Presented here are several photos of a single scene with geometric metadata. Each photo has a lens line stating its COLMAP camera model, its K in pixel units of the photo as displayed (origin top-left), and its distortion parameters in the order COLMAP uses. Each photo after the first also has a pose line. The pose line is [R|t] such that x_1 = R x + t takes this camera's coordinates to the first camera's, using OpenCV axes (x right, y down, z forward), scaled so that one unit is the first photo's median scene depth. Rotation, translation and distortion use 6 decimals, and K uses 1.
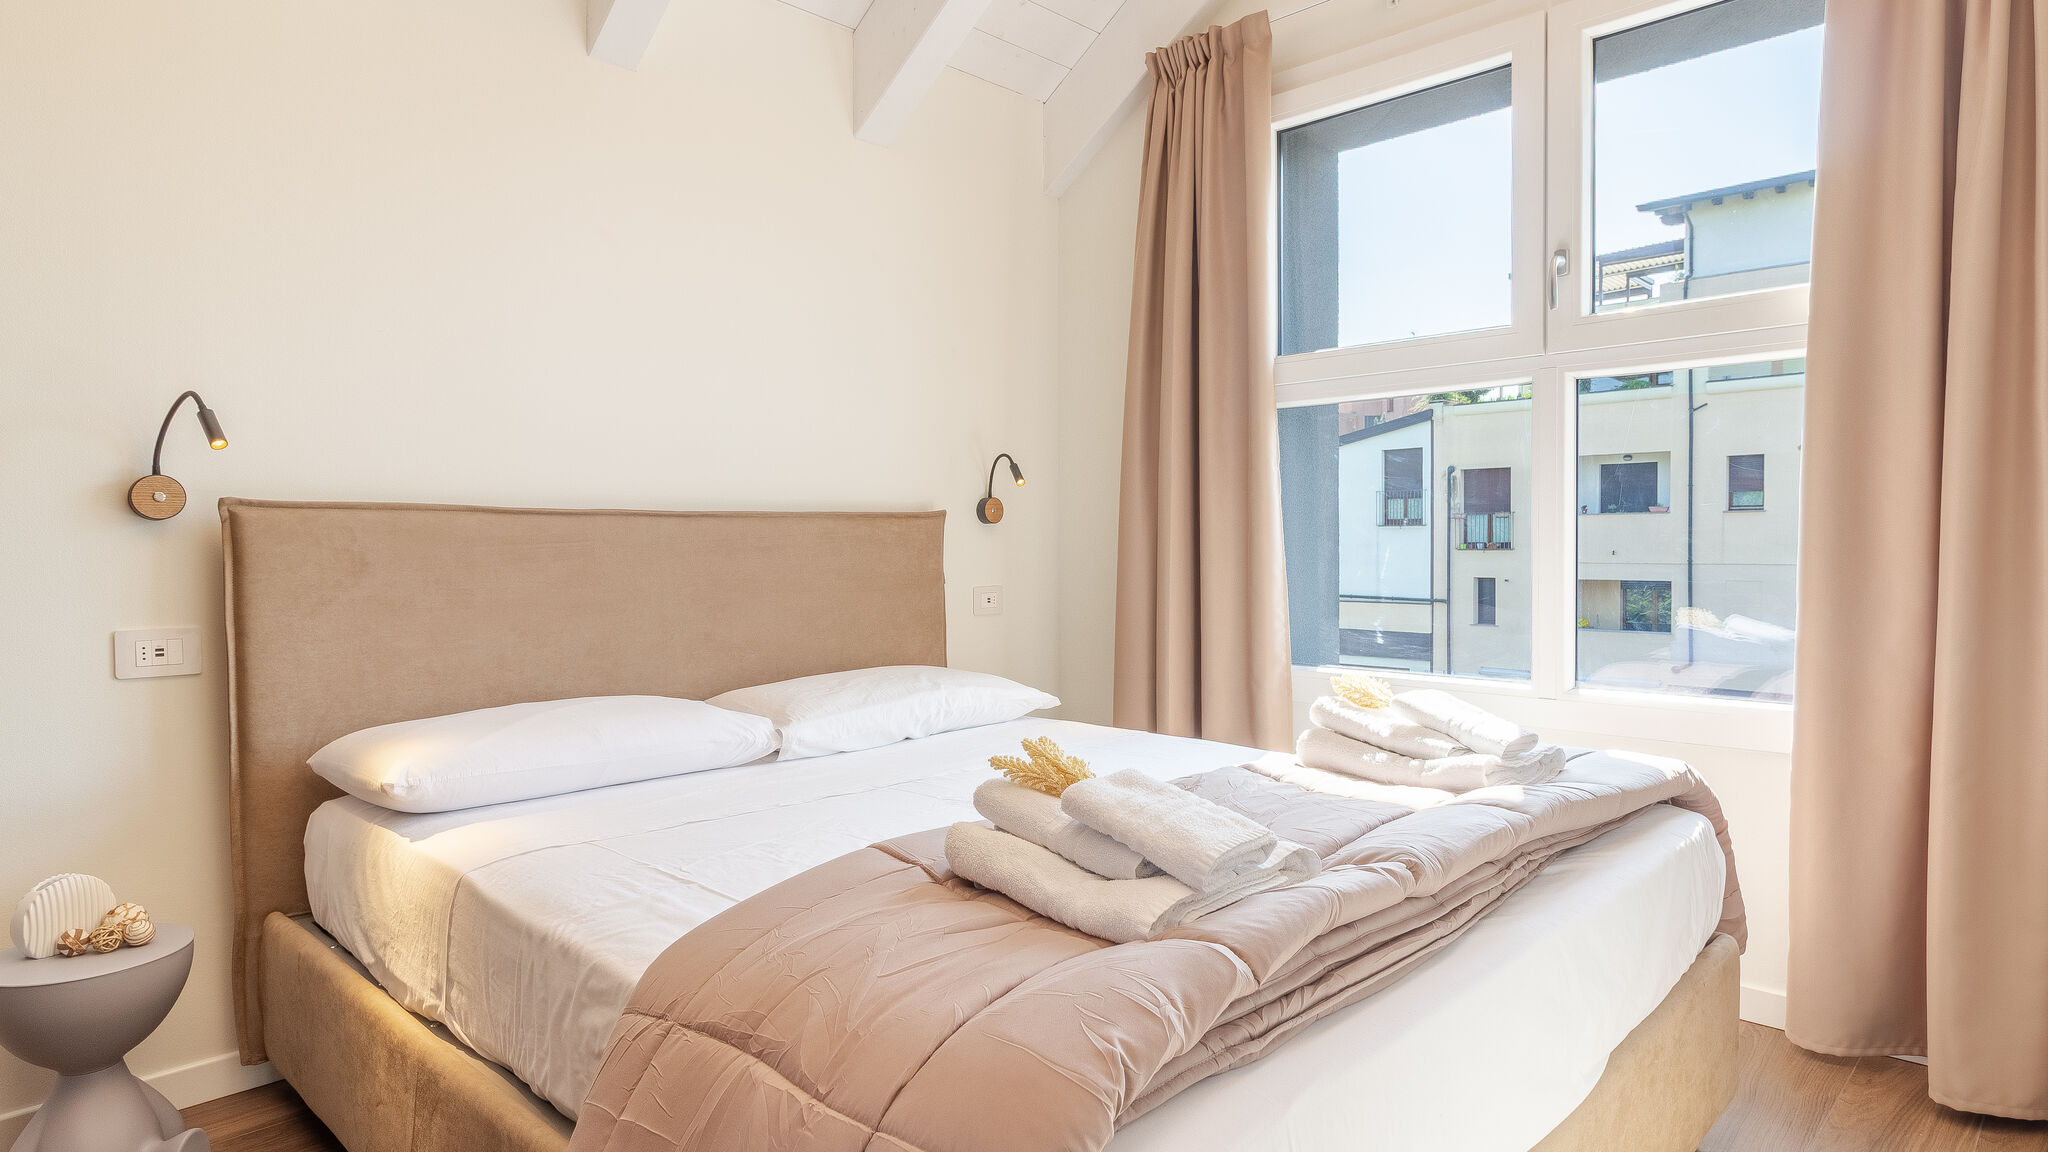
lens RADIAL K [[1142.4, 0, 1018.8], [0, 1142.4, 575.2], [0, 0, 1]] dist [-0.007769, 0.000099]
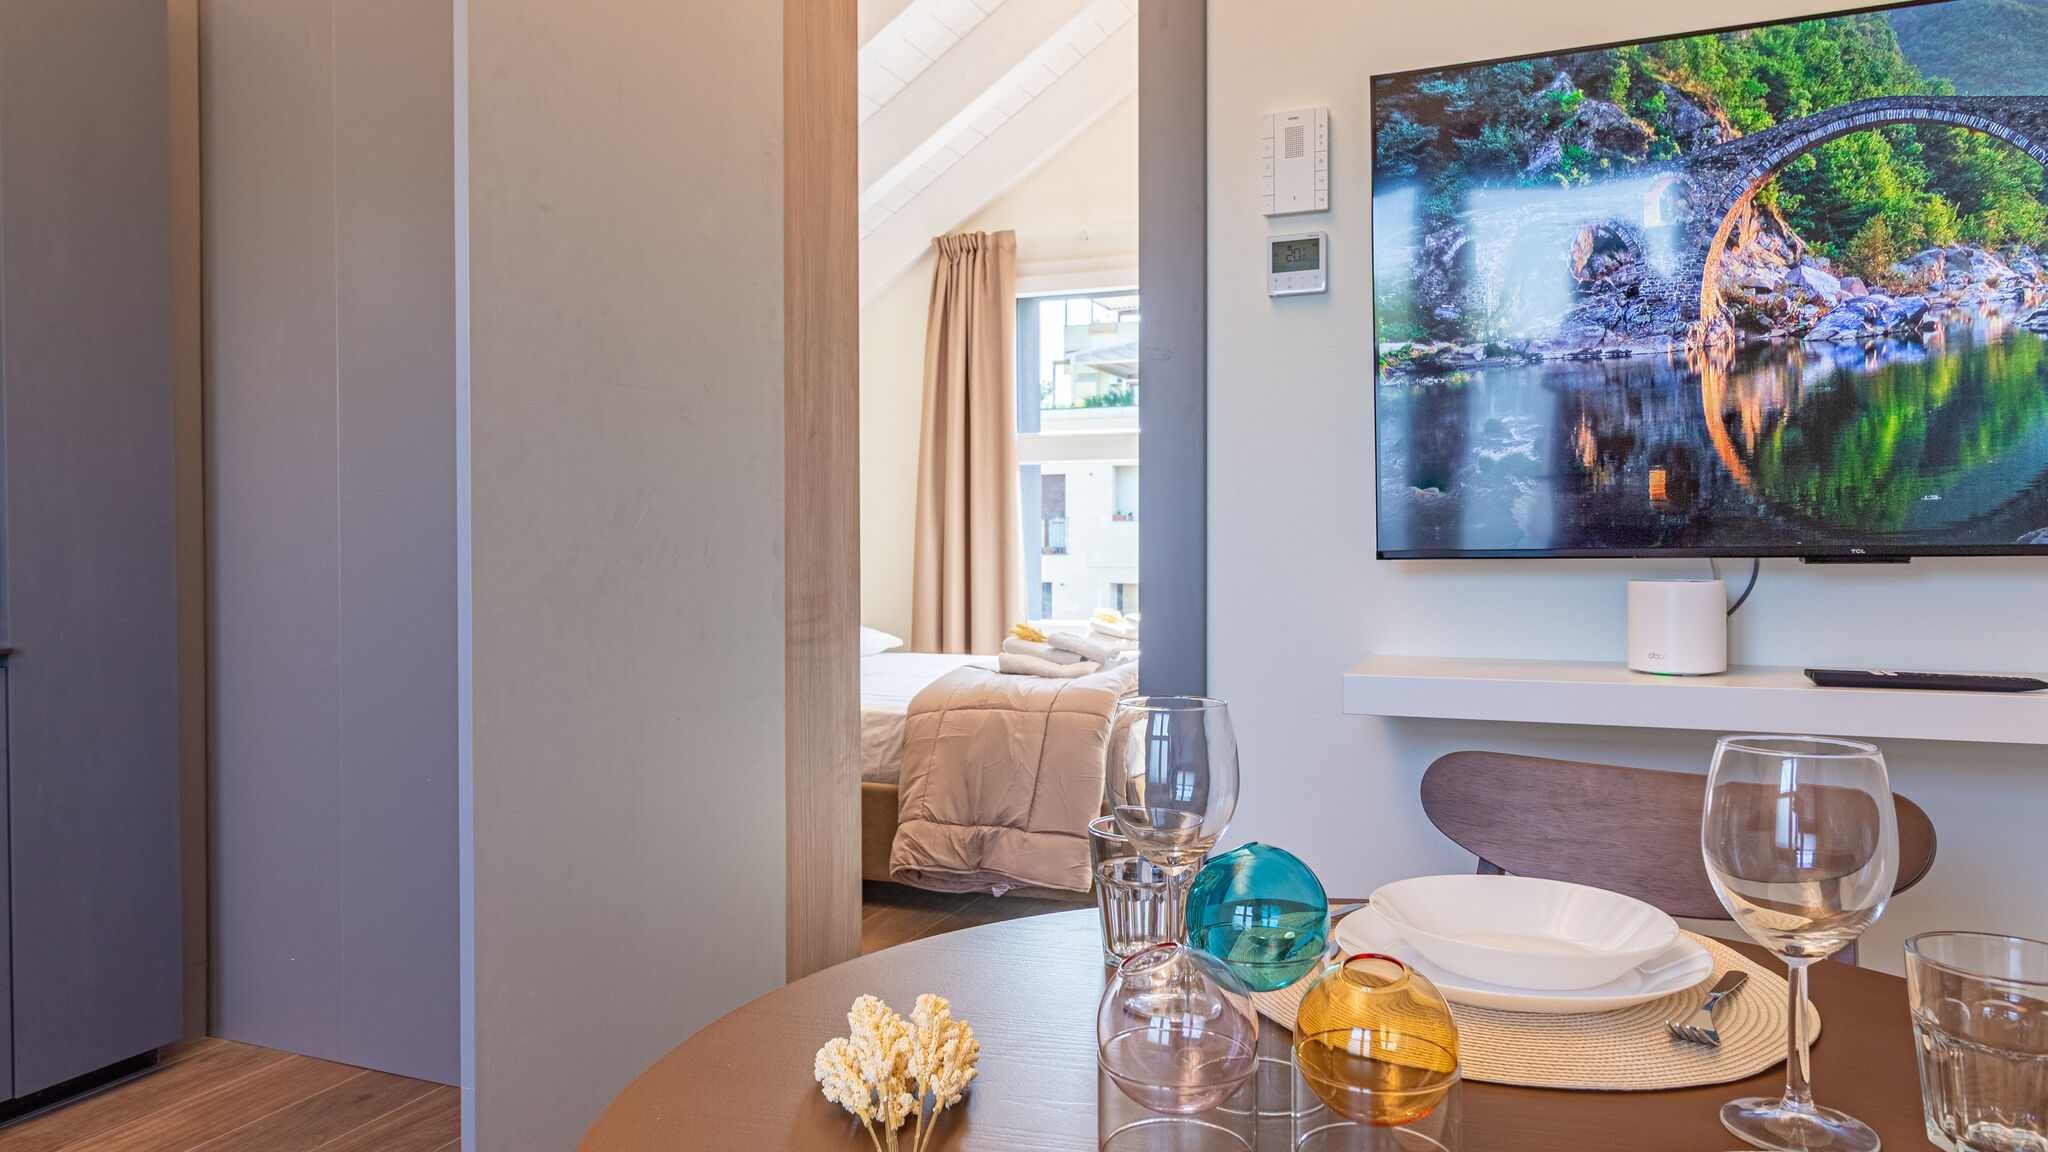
lens RADIAL K [[1242.2, 0, 1031.0], [0, 1242.2, 568.1], [0, 0, 1]] dist [0.001007, 0.002408]
pose [[0.927830, -0.004433, 0.372978, -0.800719], [0.008856, 0.999909, -0.010146, 0.041045], [-0.372899, 0.012717, 0.927785, -1.265809]]
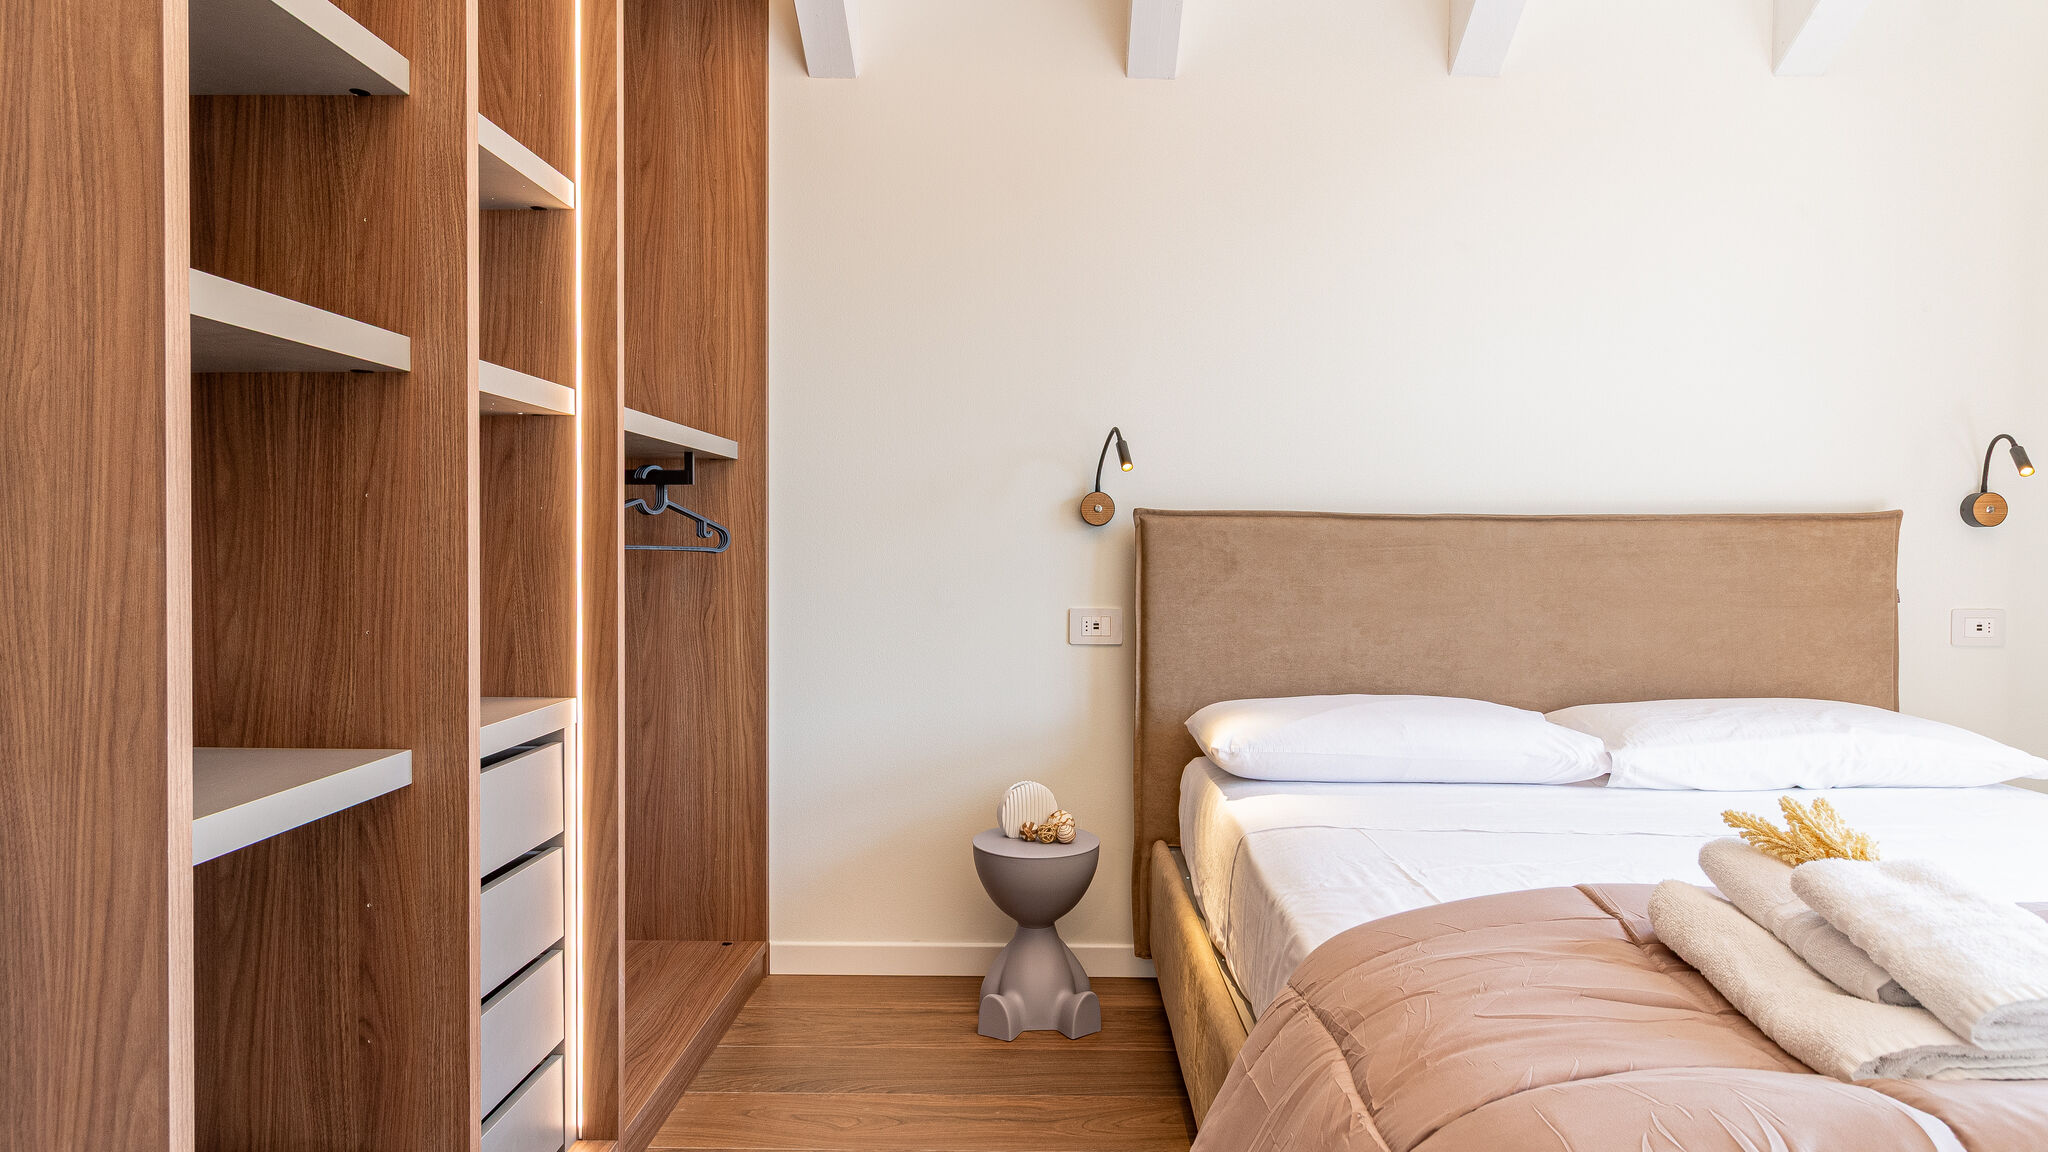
lens RADIAL K [[1142.4, 0, 1072.5], [0, 1142.4, 559.9], [0, 0, 1]] dist [-0.007769, 0.000099]
pose [[0.688532, 0.018623, -0.724967, 0.187335], [-0.030203, 0.999539, -0.003009, -0.004263], [0.724577, 0.023968, 0.688777, 0.065007]]
